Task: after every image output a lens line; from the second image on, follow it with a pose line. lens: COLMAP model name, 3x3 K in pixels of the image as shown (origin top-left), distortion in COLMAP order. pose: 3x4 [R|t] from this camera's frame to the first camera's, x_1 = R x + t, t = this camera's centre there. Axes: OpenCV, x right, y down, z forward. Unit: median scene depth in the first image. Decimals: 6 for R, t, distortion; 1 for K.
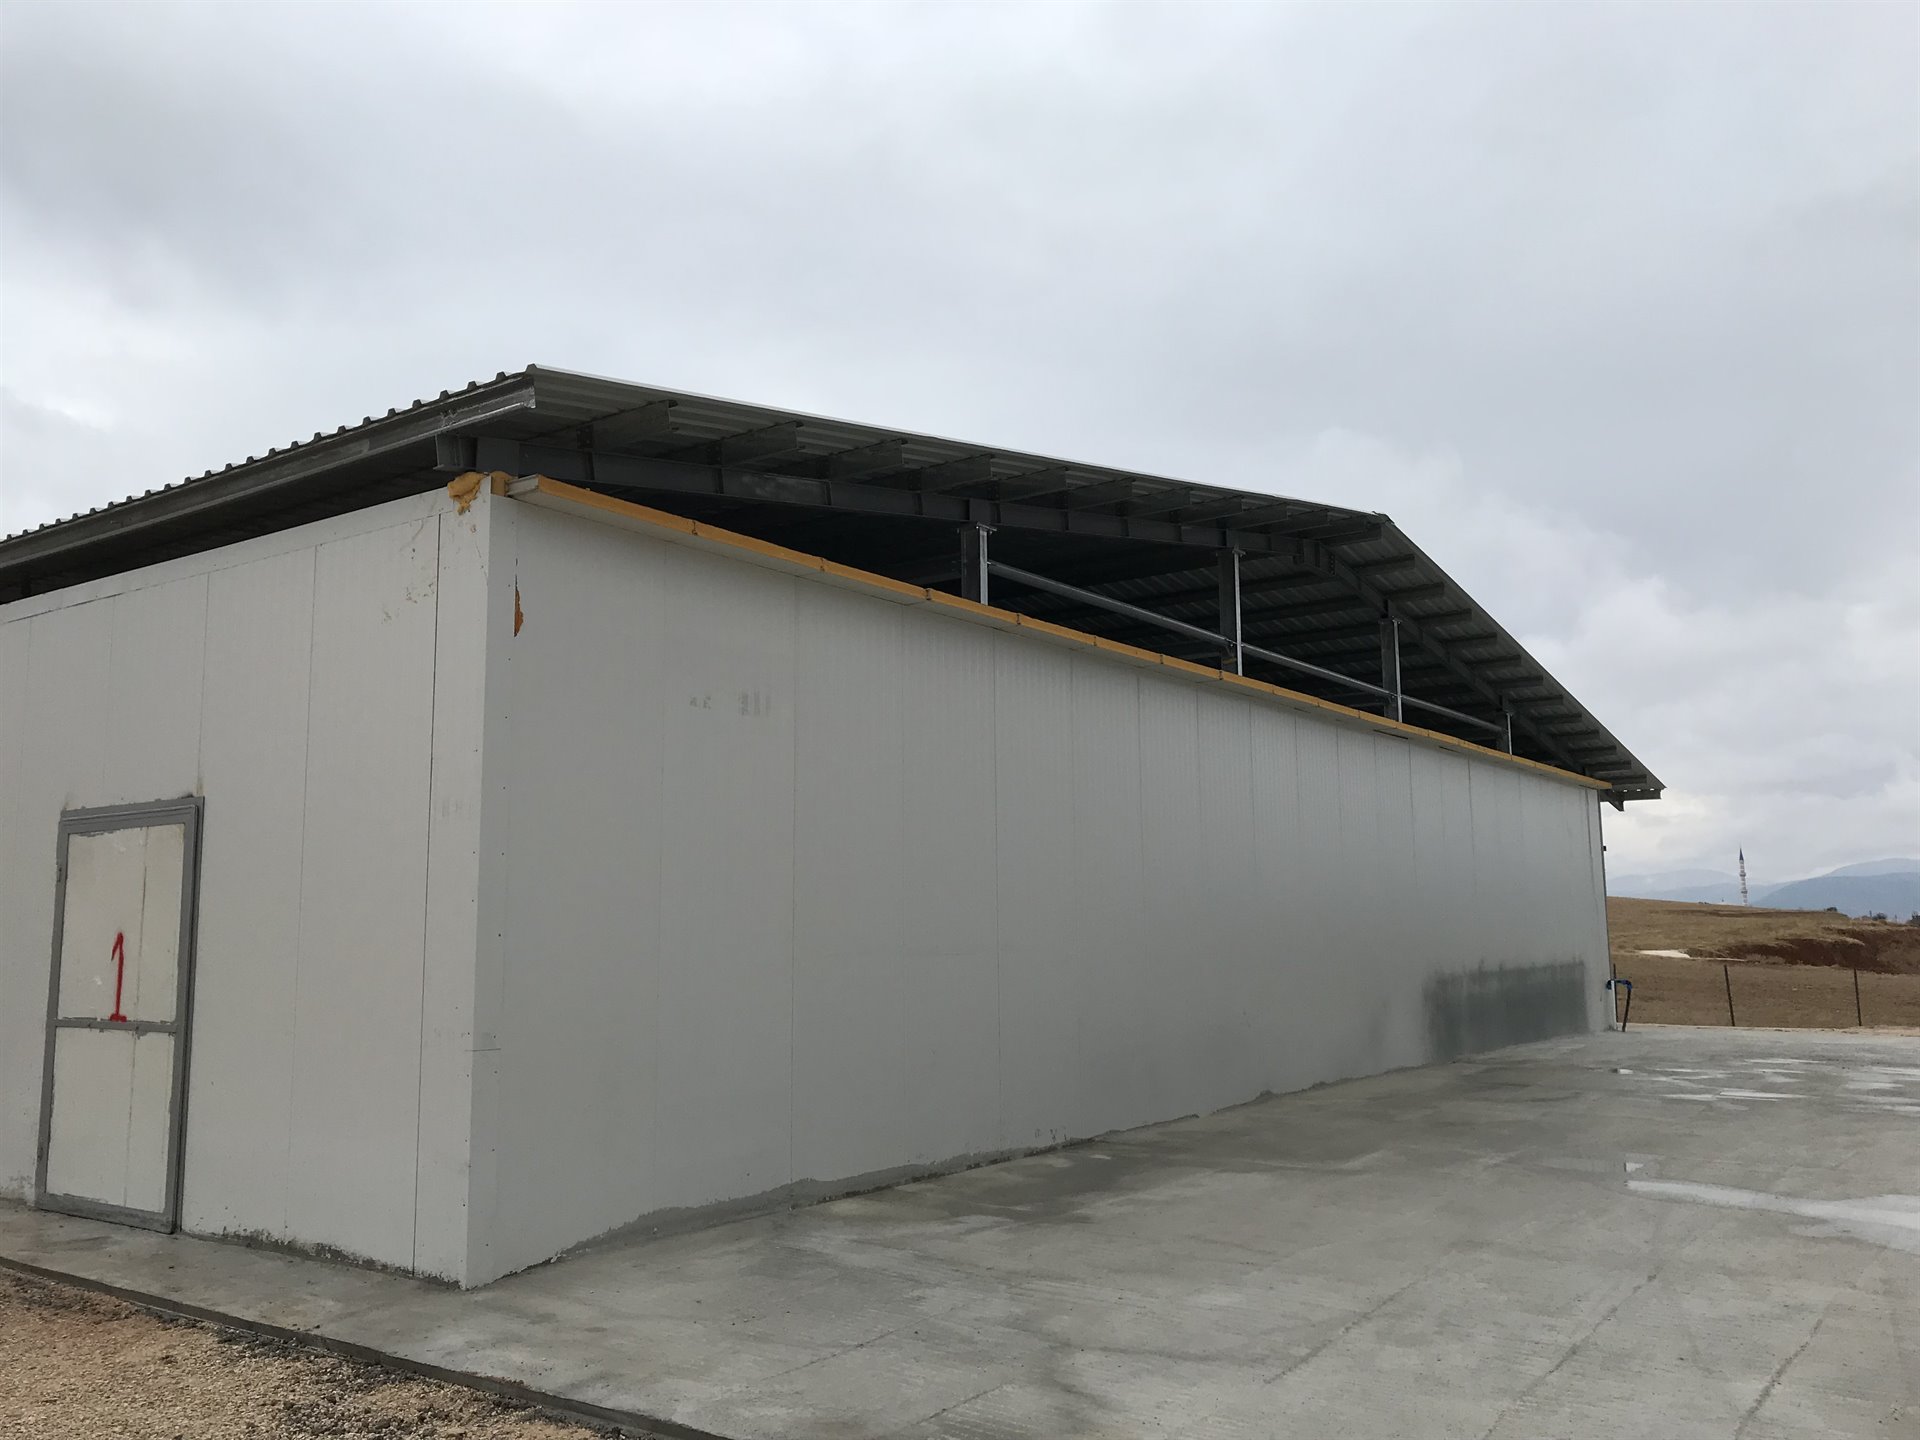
lens RADIAL K [[1536.9, 0, 920.5], [0, 1536.9, 701.1], [0, 0, 1]] dist [0.038112, -0.038465]
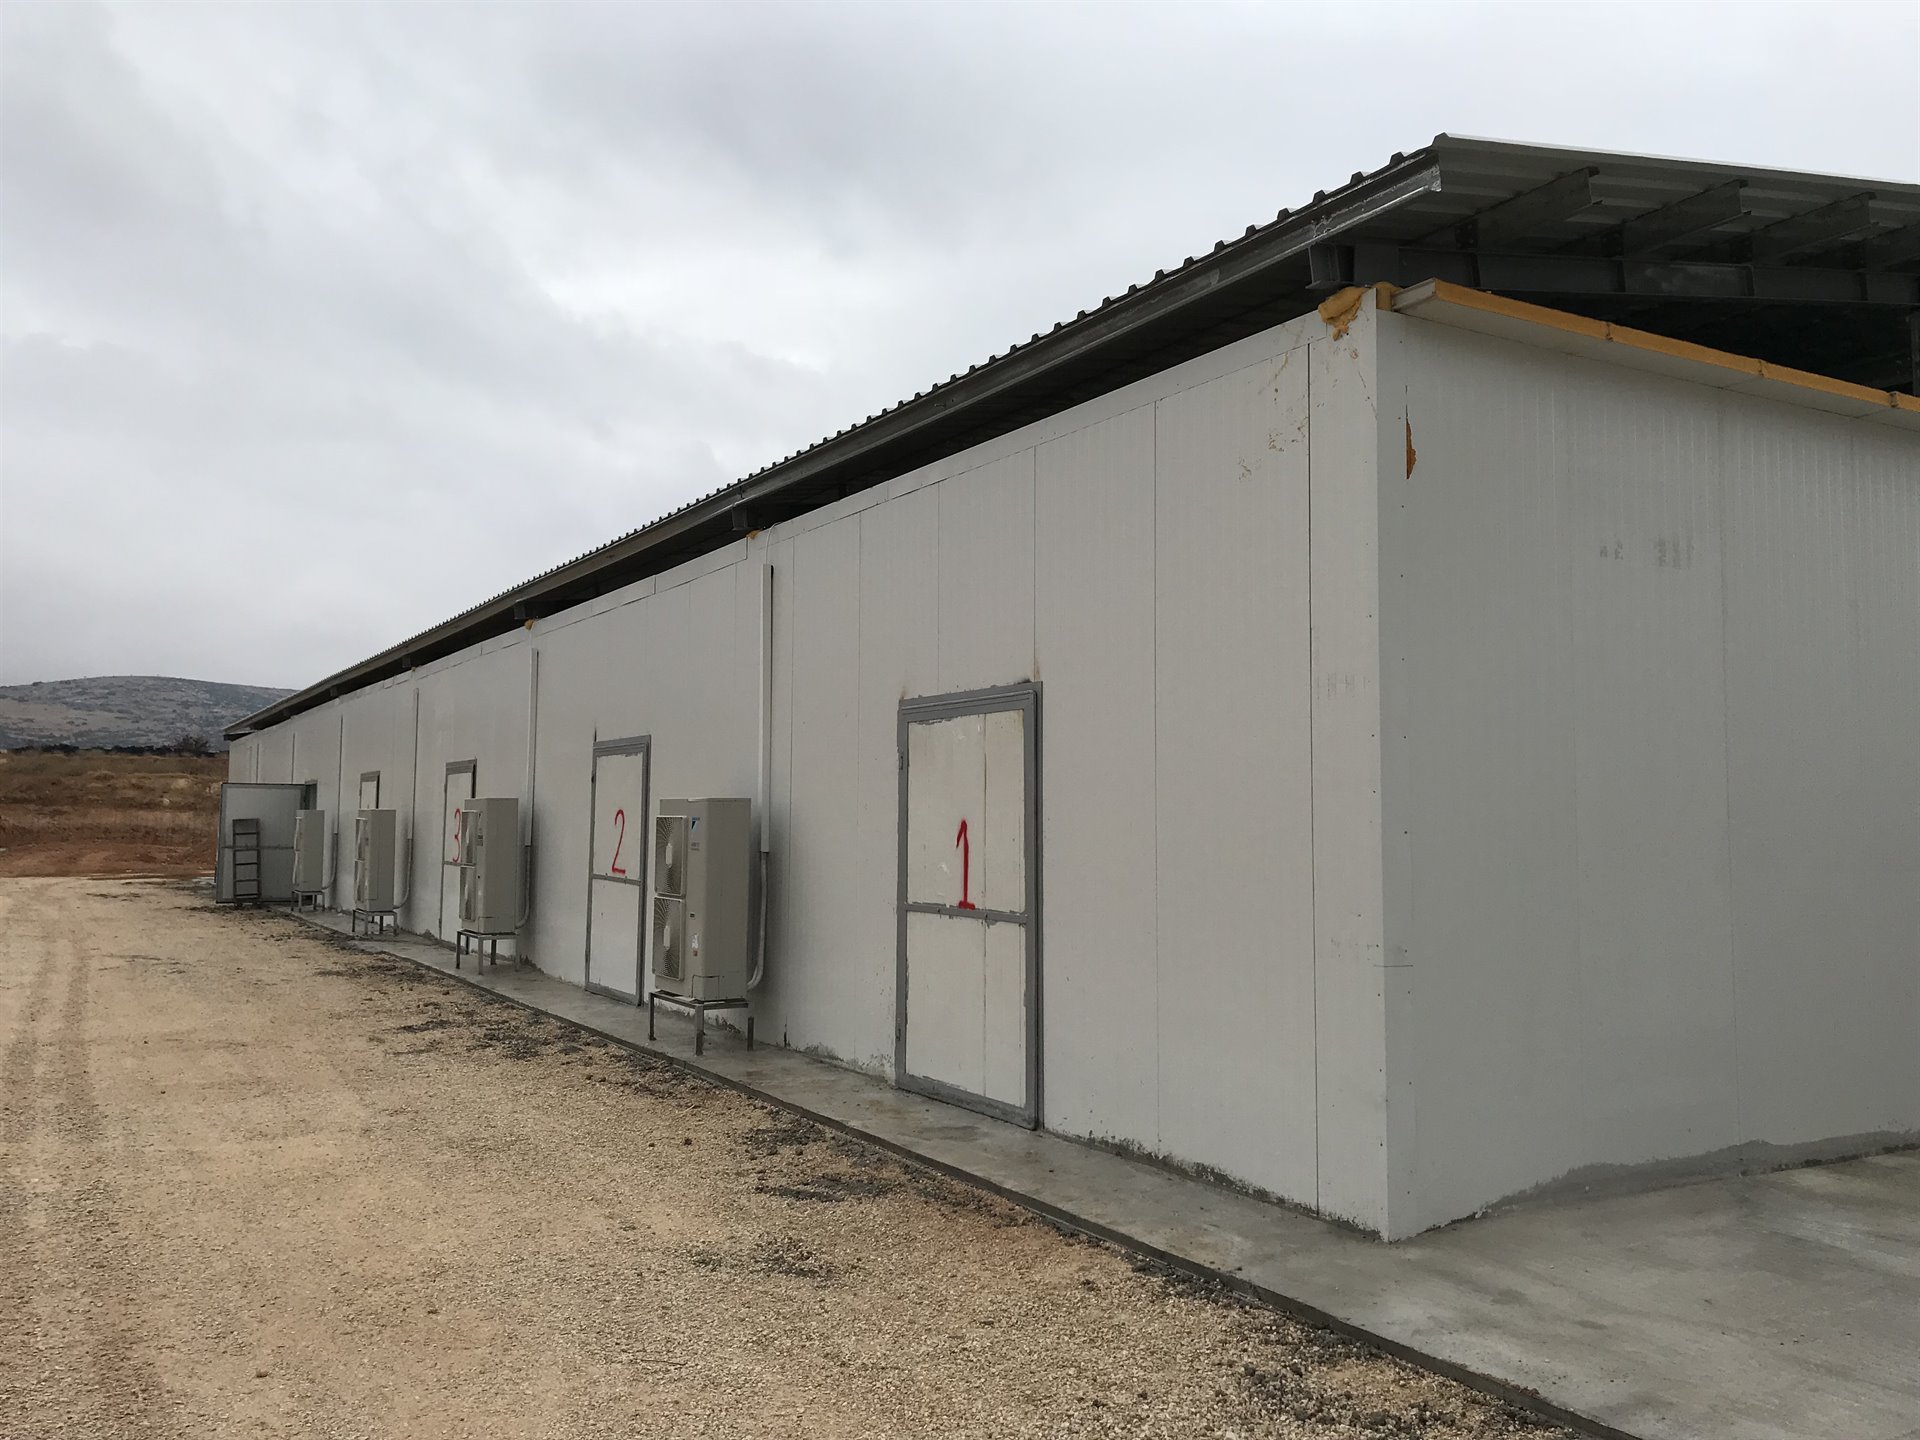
lens RADIAL K [[1536.9, 0, 932.0], [0, 1536.9, 676.5], [0, 0, 1]] dist [0.038112, -0.038465]
pose [[0.912209, -0.023801, -0.409033, -0.136592], [0.045819, 0.997975, 0.044113, 0.013899], [0.407155, -0.058981, 0.911453, 0.108000]]
